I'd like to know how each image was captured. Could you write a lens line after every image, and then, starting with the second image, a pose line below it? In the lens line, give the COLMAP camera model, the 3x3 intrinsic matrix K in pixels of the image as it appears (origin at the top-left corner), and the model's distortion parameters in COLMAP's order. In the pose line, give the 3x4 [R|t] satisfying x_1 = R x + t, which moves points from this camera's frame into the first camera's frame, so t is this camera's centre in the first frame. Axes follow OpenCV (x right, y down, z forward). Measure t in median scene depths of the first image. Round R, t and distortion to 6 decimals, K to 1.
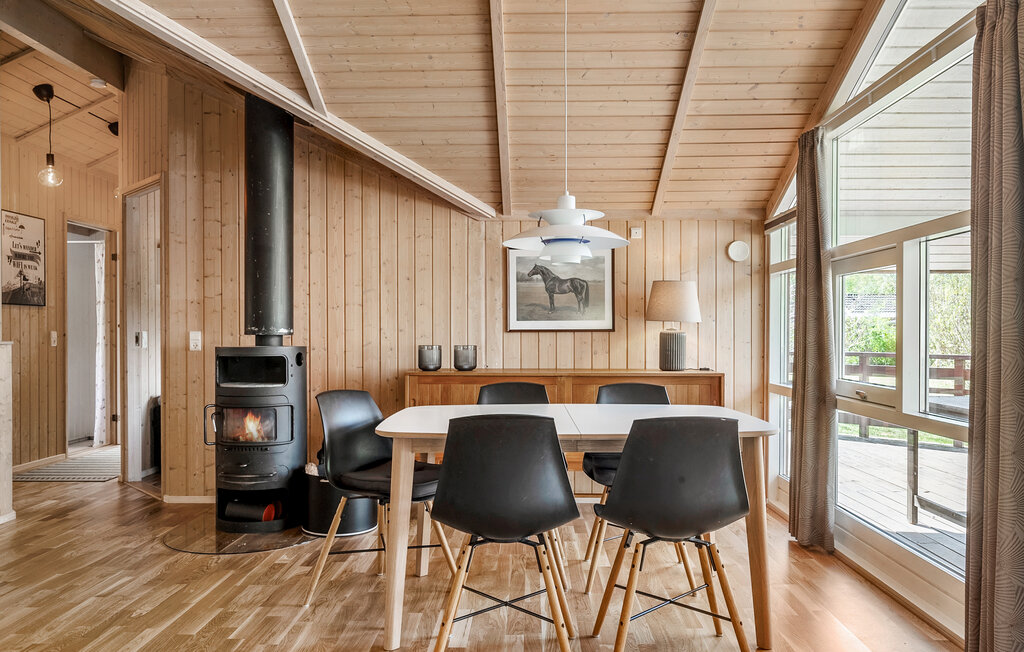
lens RADIAL K [[749.2, 0, 515.1], [0, 749.2, 332.1], [0, 0, 1]] dist [0.001464, 0.006970]
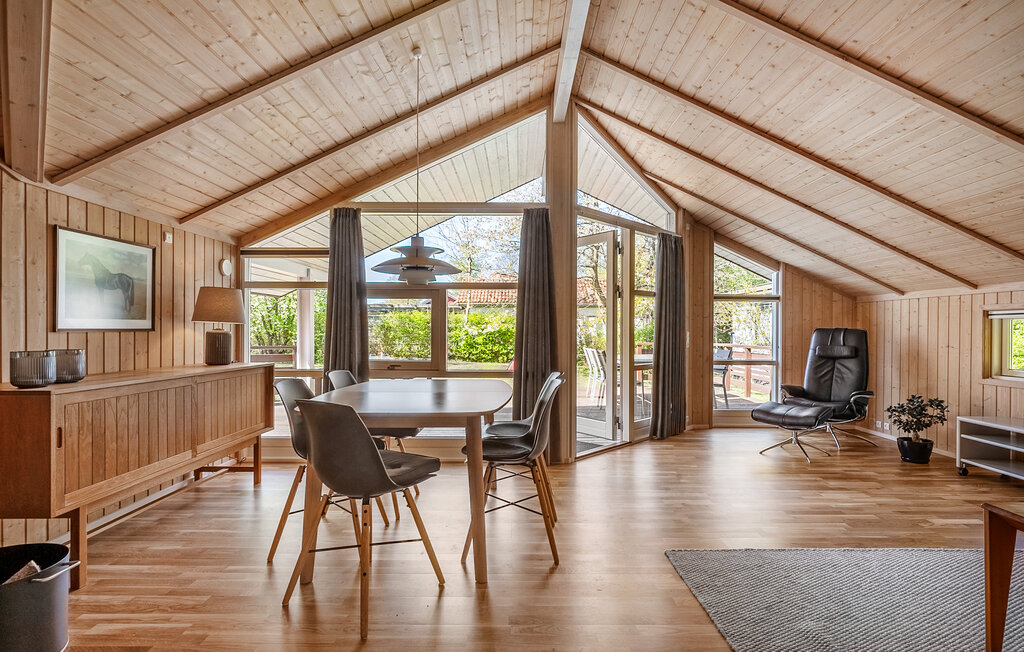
lens RADIAL K [[510.2, 0, 514.3], [0, 510.2, 332.8], [0, 0, 1]] dist [0.001540, 0.000164]
pose [[-0.011458, -0.000409, 0.999934, -0.560390], [-0.001351, 0.999999, 0.000394, 0.000625], [-0.999933, -0.001346, -0.011459, 0.518053]]
